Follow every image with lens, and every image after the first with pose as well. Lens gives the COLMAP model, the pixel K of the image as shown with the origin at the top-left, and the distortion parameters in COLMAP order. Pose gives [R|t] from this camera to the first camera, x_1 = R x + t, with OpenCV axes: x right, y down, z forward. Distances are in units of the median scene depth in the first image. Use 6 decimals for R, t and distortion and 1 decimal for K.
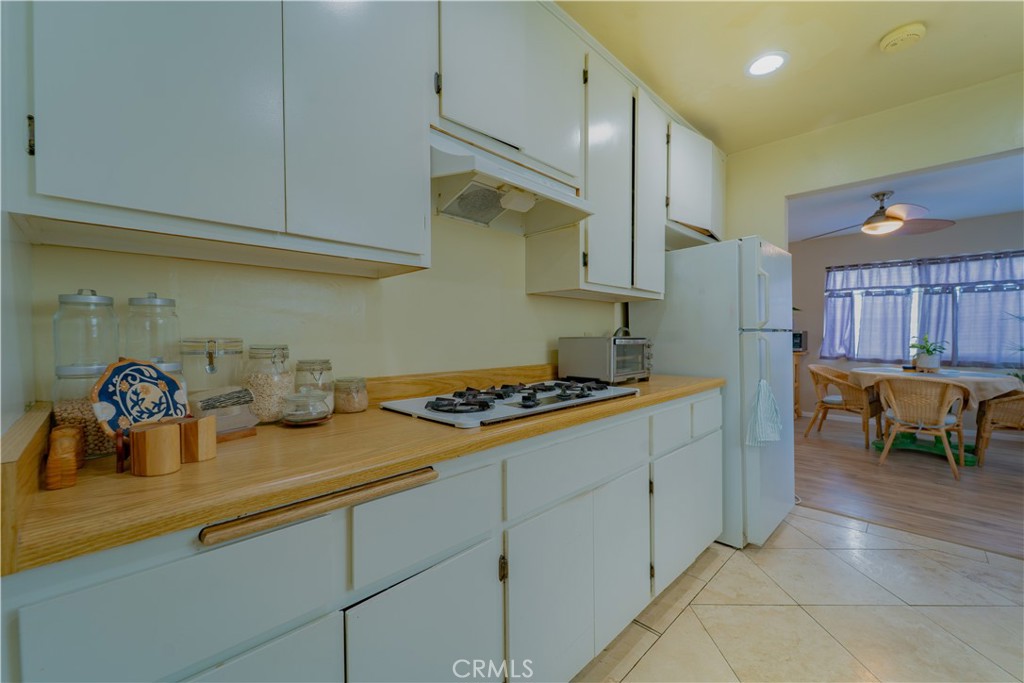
lens RADIAL K [[410.3, 0, 507.6], [0, 410.3, 343.7], [0, 0, 1]] dist [-0.000092, -0.000814]
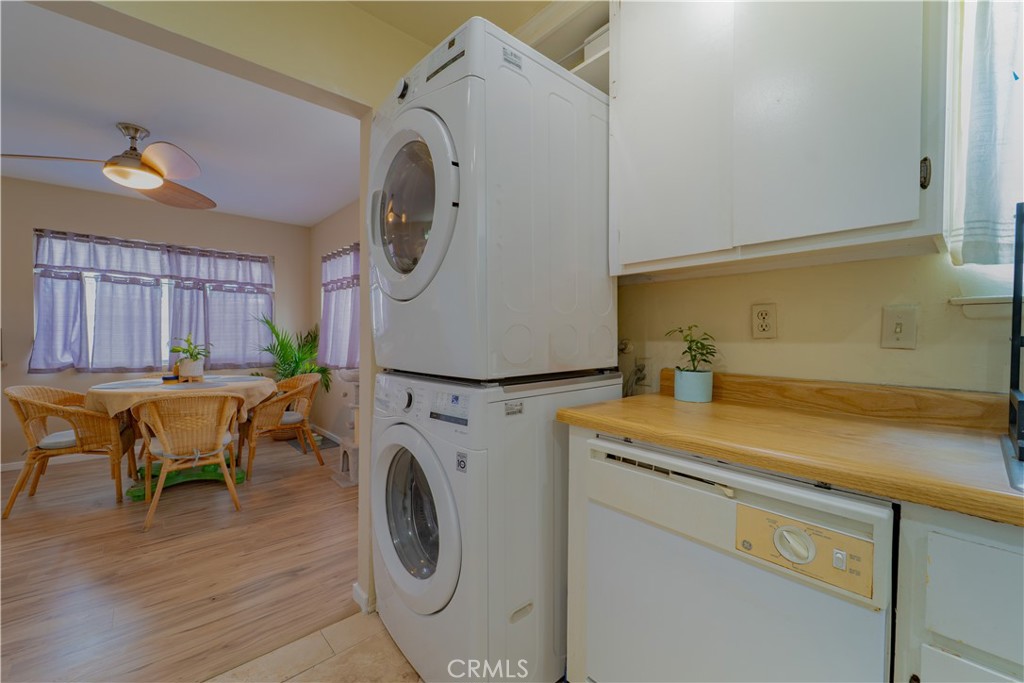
lens RADIAL K [[410.3, 0, 507.6], [0, 410.3, 343.7], [0, 0, 1]] dist [-0.000092, -0.000814]
pose [[0.050056, -0.016783, 0.998605, 0.210963], [0.017920, 0.999713, 0.015904, -0.005946], [-0.998586, 0.017099, 0.050343, 0.286091]]
